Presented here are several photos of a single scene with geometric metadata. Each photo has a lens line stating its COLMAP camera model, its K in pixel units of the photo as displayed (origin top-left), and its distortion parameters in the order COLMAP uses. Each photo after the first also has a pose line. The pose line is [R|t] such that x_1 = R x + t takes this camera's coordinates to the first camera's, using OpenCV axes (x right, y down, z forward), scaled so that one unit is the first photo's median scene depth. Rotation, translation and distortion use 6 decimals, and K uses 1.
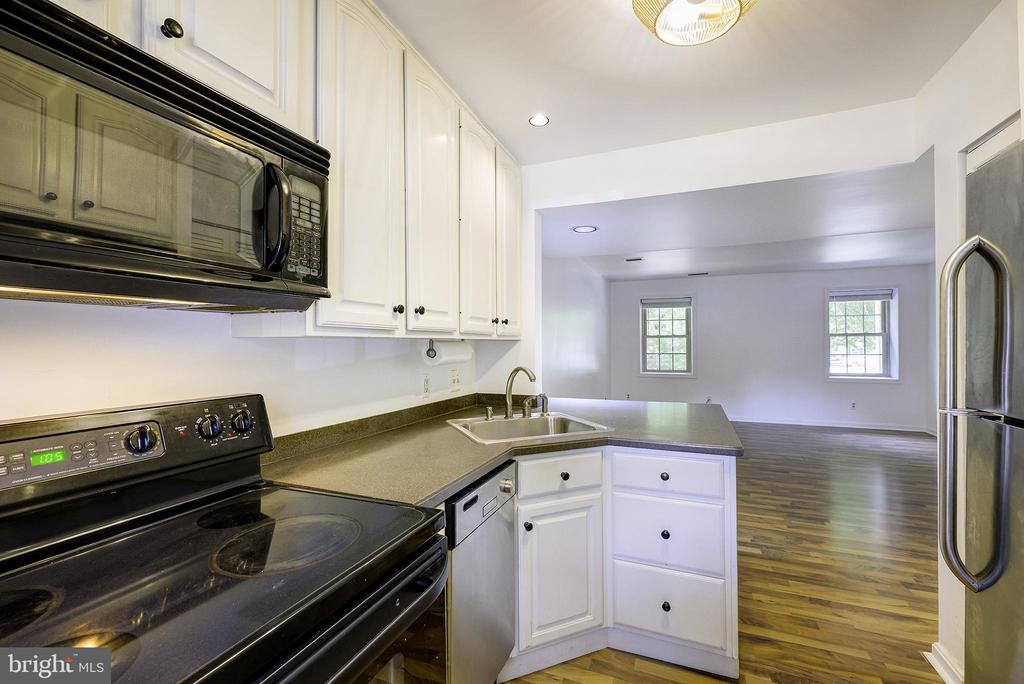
lens RADIAL K [[405.8, 0, 518.6], [0, 405.8, 339.3], [0, 0, 1]] dist [-0.000669, 0.000299]
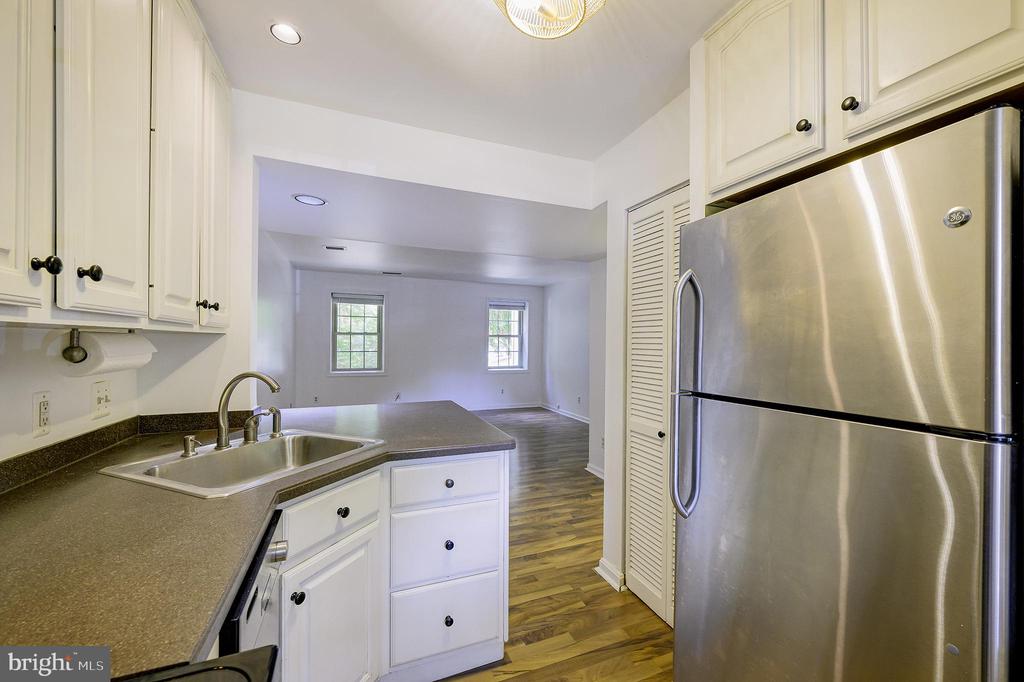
lens RADIAL K [[408.2, 0, 506.7], [0, 408.2, 341.0], [0, 0, 1]] dist [-0.000212, 0.000125]
pose [[0.729272, 0.013181, 0.684097, -0.140157], [-0.020528, 0.999786, 0.002620, 0.002617], [-0.683916, -0.015954, 0.729386, 0.163756]]
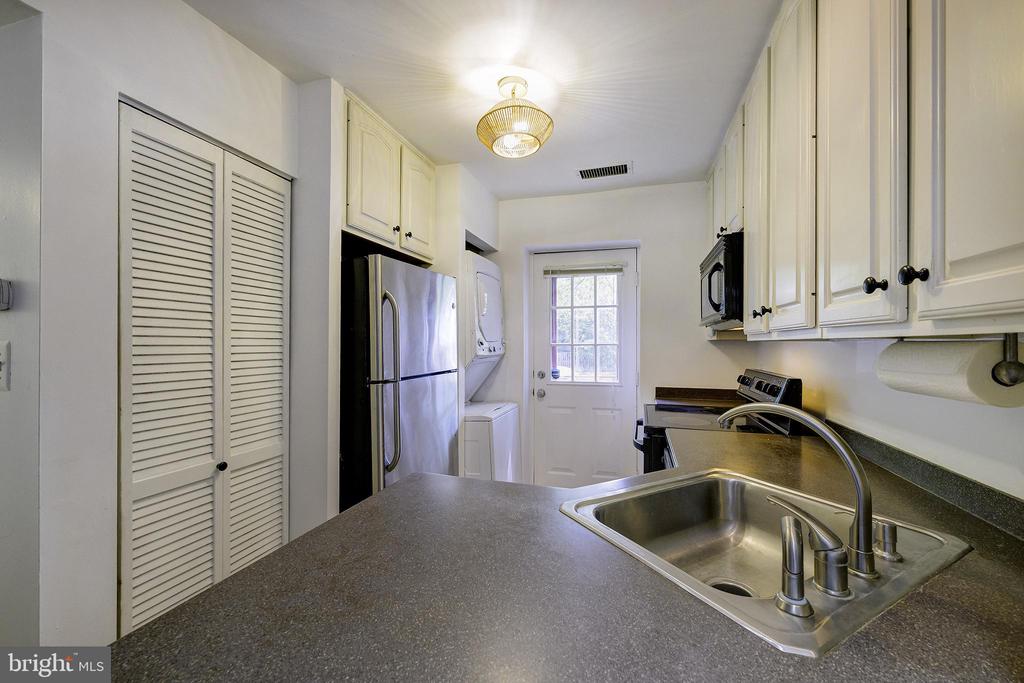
lens RADIAL K [[406.9, 0, 515.3], [0, 406.9, 342.2], [0, 0, 1]] dist [-0.001796, -0.000157]
pose [[-0.995926, 0.003414, -0.090108, 0.283875], [0.004679, 0.999894, -0.013823, 0.007897], [0.090051, -0.014188, -0.995836, 1.250525]]
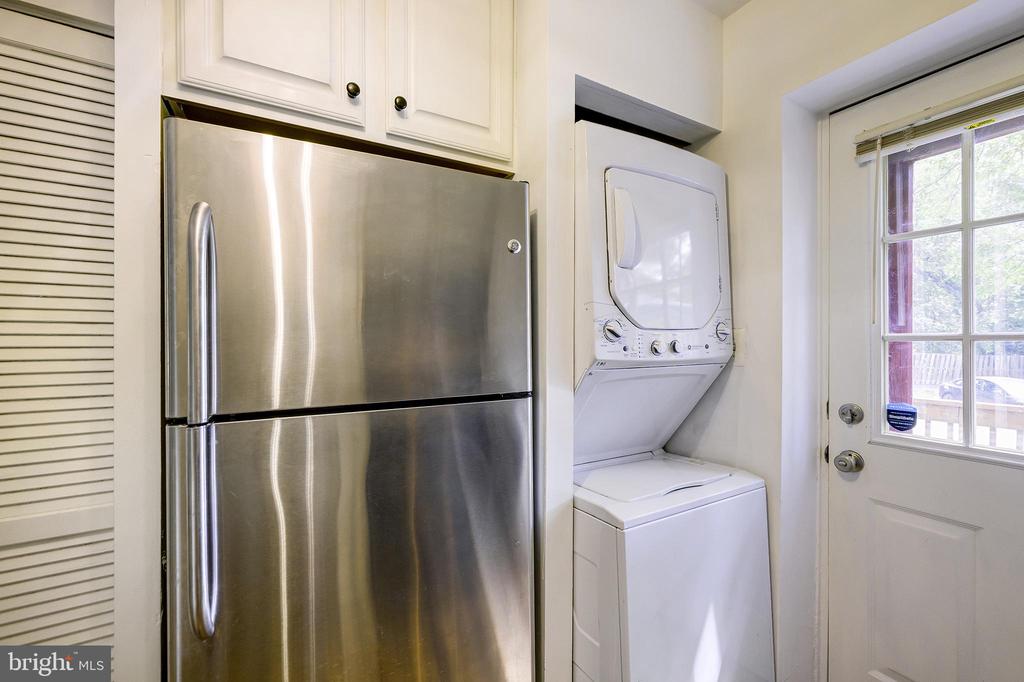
lens RADIAL K [[409.8, 0, 512.0], [0, 409.8, 341.0], [0, 0, 1]] dist [-0.001182, -0.000189]
pose [[-0.770920, 0.003554, 0.636922, 0.051449], [-0.004813, 0.999923, -0.011405, 0.011246], [-0.636913, -0.011858, -0.770844, 0.523909]]
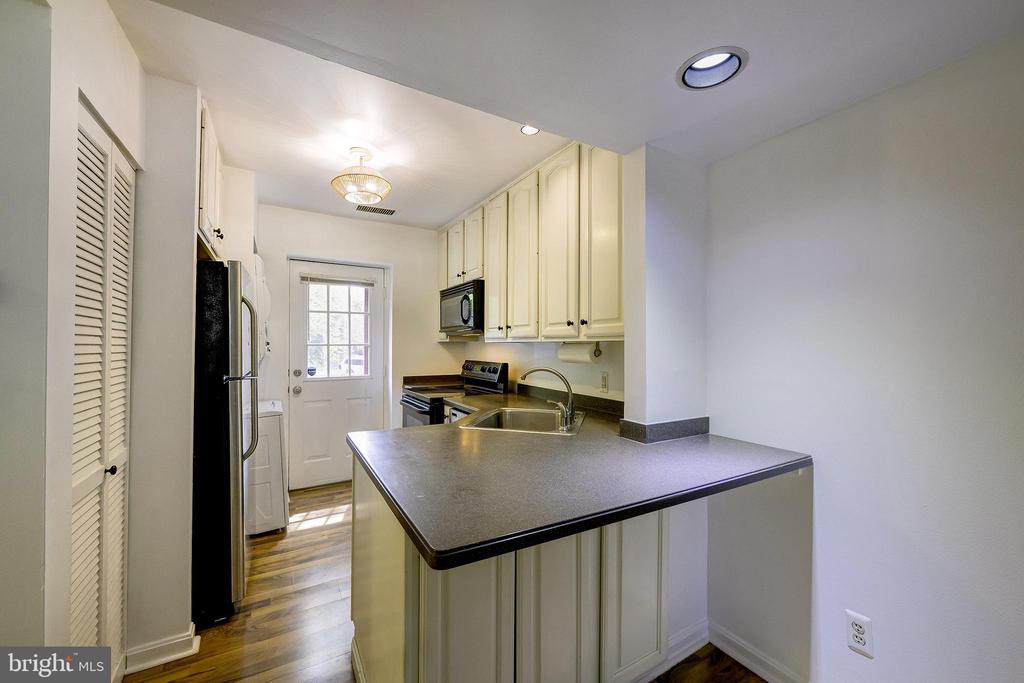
lens RADIAL K [[408.2, 0, 506.7], [0, 408.2, 341.5], [0, 0, 1]] dist [-0.000212, 0.000125]
pose [[-0.622079, -0.002863, -0.782949, 0.811535], [0.009642, 0.999889, -0.011317, 0.009828], [0.782895, -0.014589, -0.621983, 1.427376]]
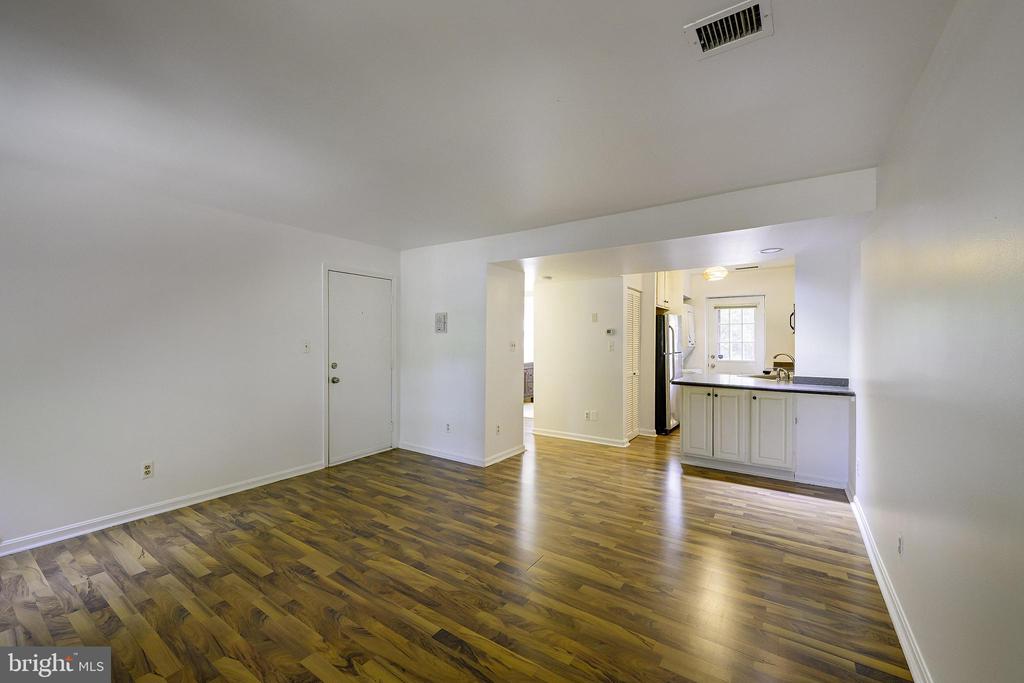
lens RADIAL K [[405.8, 0, 518.6], [0, 405.8, 338.8], [0, 0, 1]] dist [-0.000669, 0.000299]
pose [[-0.979394, 0.002109, 0.201950, 0.888372], [-0.001395, 0.999851, -0.017210, 0.025668], [-0.201956, -0.017138, -0.979245, 3.123860]]
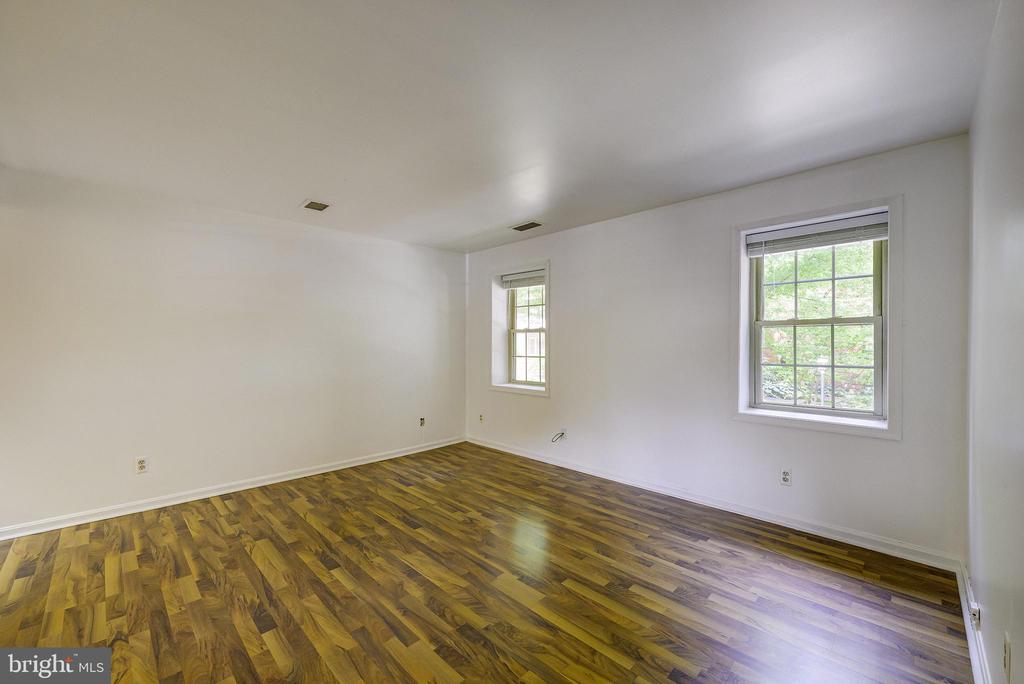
lens RADIAL K [[403.1, 0, 518.0], [0, 403.1, 343.0], [0, 0, 1]] dist [-0.001161, -0.000118]
pose [[0.922572, 0.004881, -0.385794, 1.987255], [-0.001884, 0.999965, 0.008145, 0.025761], [0.385821, -0.006788, 0.922549, 1.300222]]
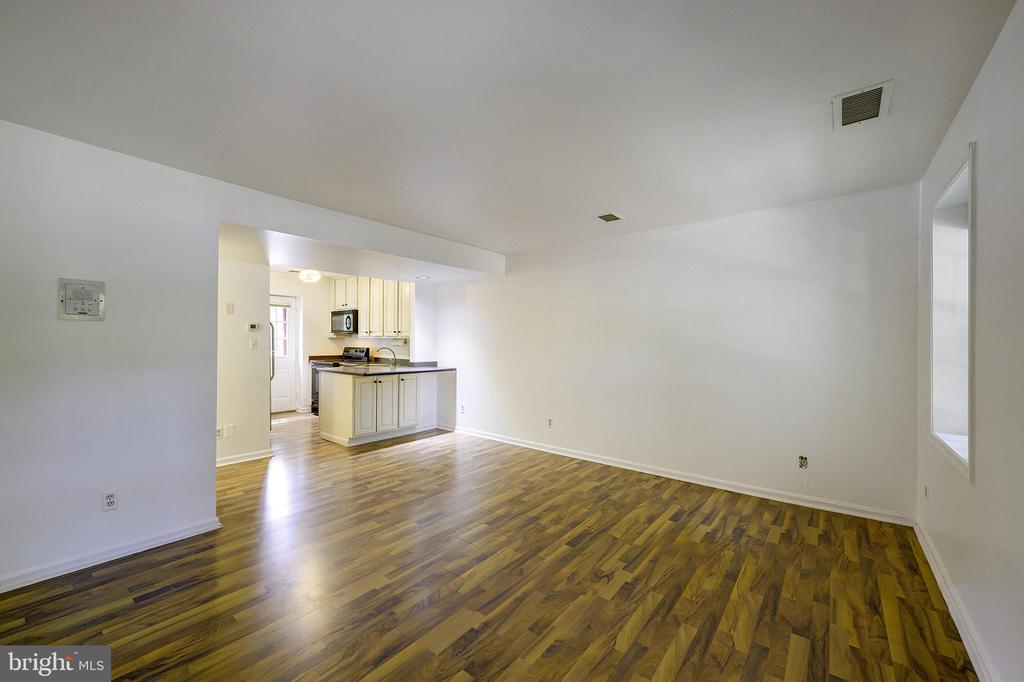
lens RADIAL K [[403.1, 0, 518.0], [0, 403.1, 342.0], [0, 0, 1]] dist [-0.001161, -0.000118]
pose [[-0.278107, 0.005054, -0.960537, 2.372099], [0.006298, 0.999974, 0.003438, 0.021237], [0.960529, -0.005093, -0.278132, 2.518294]]
